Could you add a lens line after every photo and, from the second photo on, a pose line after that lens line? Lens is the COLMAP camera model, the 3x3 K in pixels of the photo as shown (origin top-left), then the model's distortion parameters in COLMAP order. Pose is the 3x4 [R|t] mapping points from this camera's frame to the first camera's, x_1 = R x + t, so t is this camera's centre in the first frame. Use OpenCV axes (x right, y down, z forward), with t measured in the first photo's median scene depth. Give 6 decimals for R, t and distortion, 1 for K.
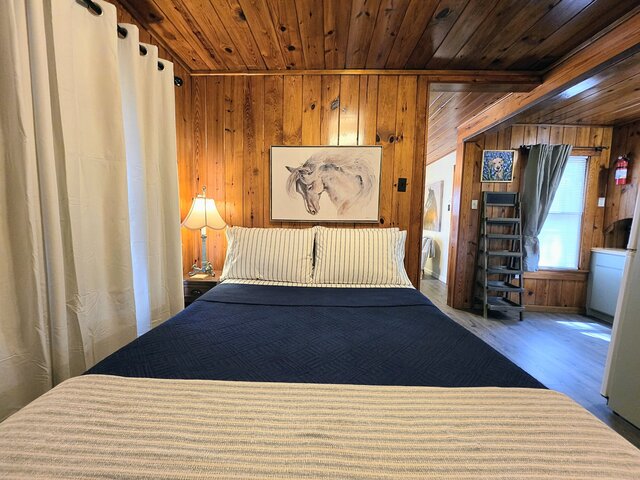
lens RADIAL K [[255.4, 0, 318.0], [0, 255.4, 240.7], [0, 0, 1]] dist [0.002939, -0.000644]
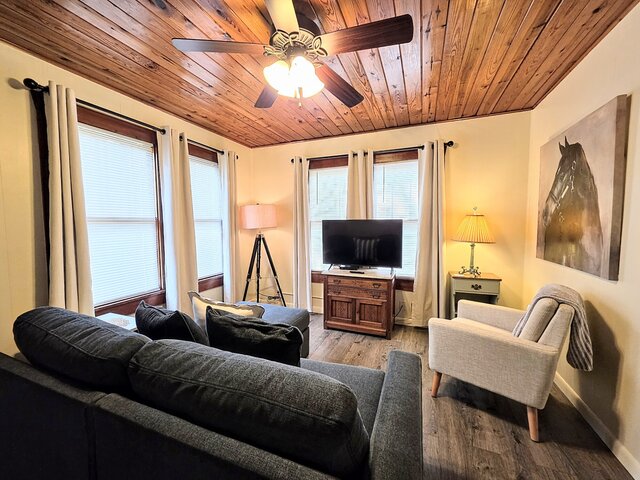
lens RADIAL K [[255.4, 0, 318.9], [0, 255.4, 239.5], [0, 0, 1]] dist [0.002939, -0.000644]
pose [[0.942012, -0.000499, -0.335580, 0.616018], [-0.010209, 0.999493, -0.030145, -0.158371], [0.335425, 0.031823, 0.941529, 1.444381]]
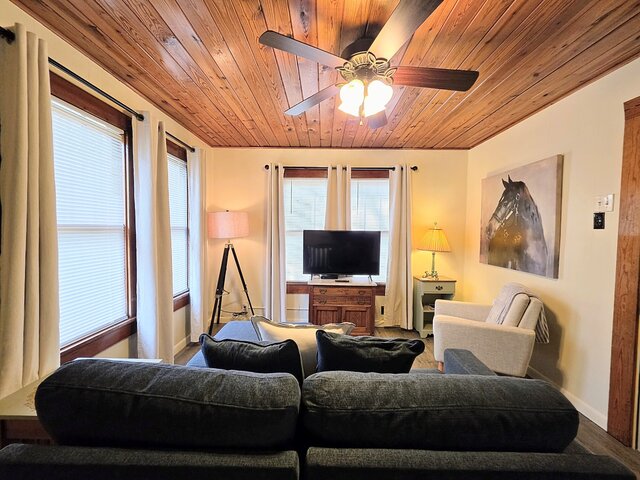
lens RADIAL K [[255.4, 0, 319.4], [0, 255.4, 239.6], [0, 0, 1]] dist [0.002939, -0.000644]
pose [[0.999675, -0.005012, 0.024988, 0.196359], [0.006337, 0.998562, -0.053225, -0.181441], [-0.024686, 0.053366, 0.998270, 1.371806]]
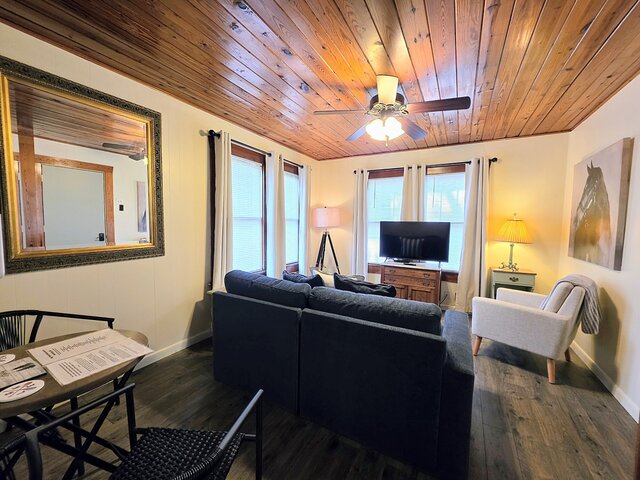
lens RADIAL K [[255.4, 0, 318.8], [0, 255.4, 239.3], [0, 0, 1]] dist [0.002939, -0.000644]
pose [[0.893533, 0.027292, -0.448168, 0.564992], [-0.042624, 0.998799, -0.024157, -0.124622], [0.446971, 0.040688, 0.893623, 1.031856]]
